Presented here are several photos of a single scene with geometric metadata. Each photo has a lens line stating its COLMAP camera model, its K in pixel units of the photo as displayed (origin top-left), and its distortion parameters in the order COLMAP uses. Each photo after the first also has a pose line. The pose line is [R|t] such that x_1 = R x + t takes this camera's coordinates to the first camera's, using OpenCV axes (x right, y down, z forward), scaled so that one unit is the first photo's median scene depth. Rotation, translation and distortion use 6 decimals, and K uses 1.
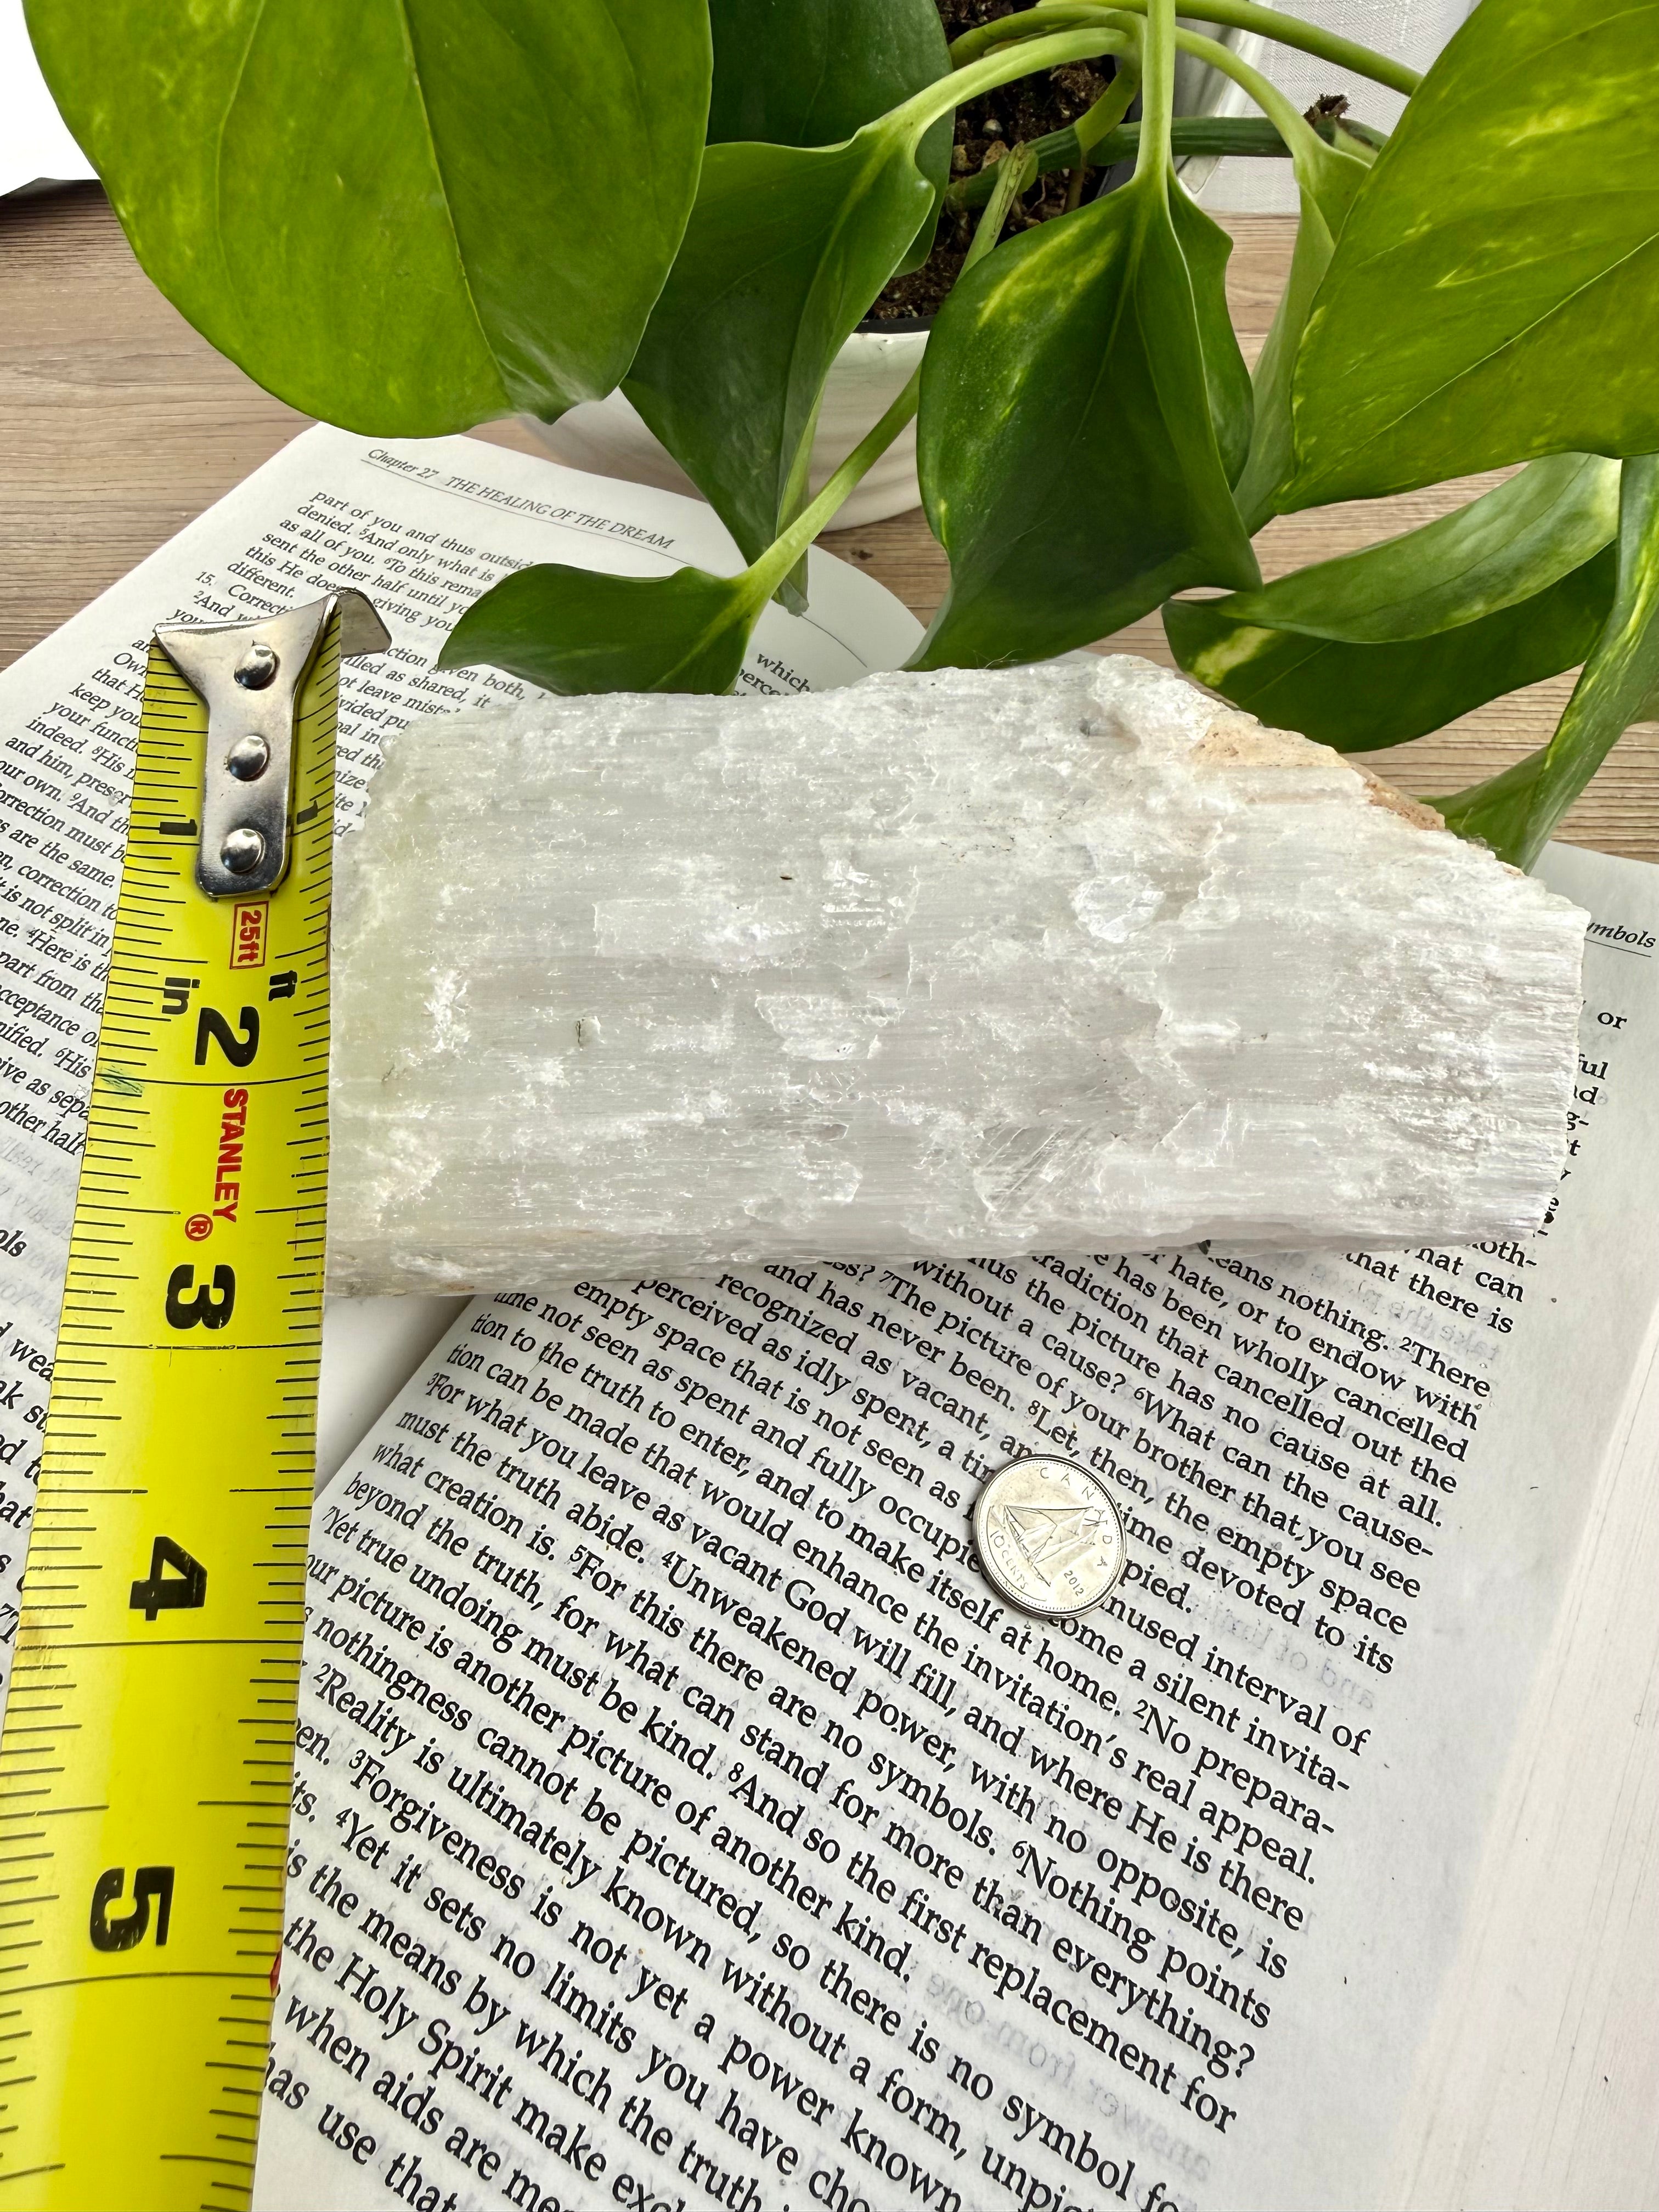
lens RADIAL K [[1434.9, 0, 831.4], [0, 1434.9, 1095.4], [0, 0, 1]] dist [0.006140, 0.005619]
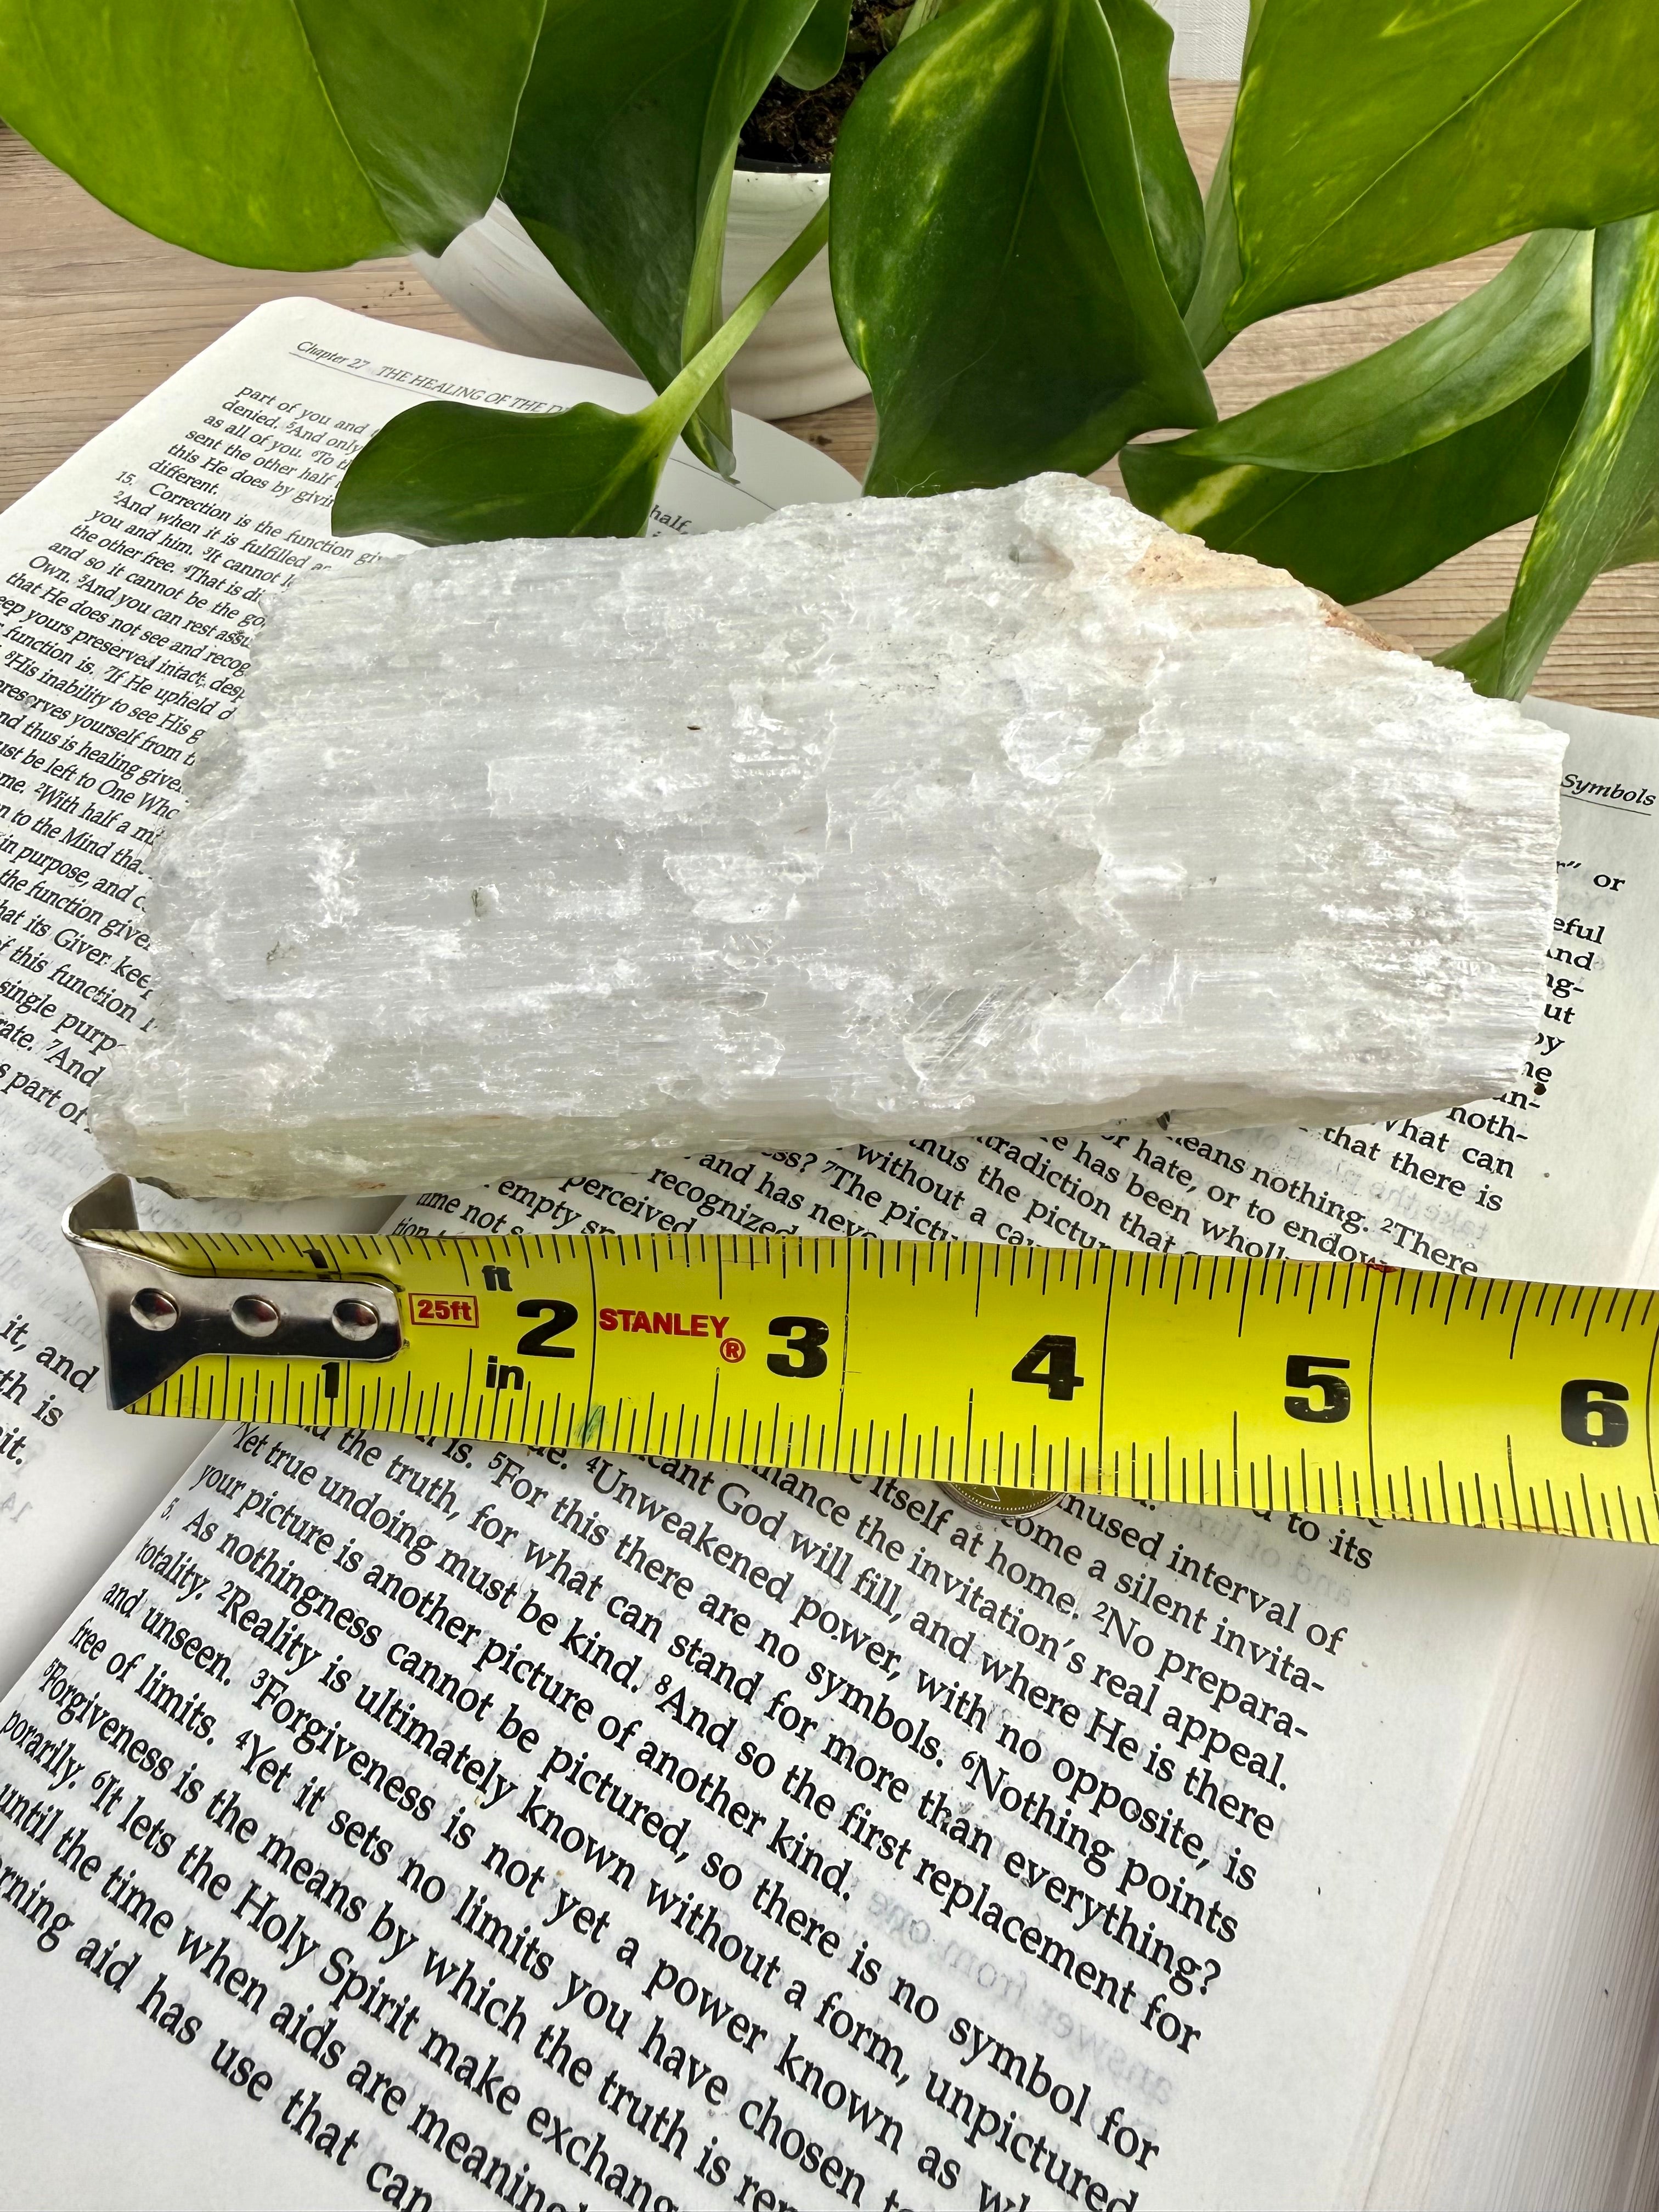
lens RADIAL K [[1434.9, 0, 834.8], [0, 1434.9, 1087.4], [0, 0, 1]] dist [0.006140, 0.005619]
pose [[0.999477, -0.027453, -0.017069, 0.072323], [0.027791, 0.999415, 0.019934, 0.067443], [0.016512, -0.020398, 0.999656, 0.075531]]
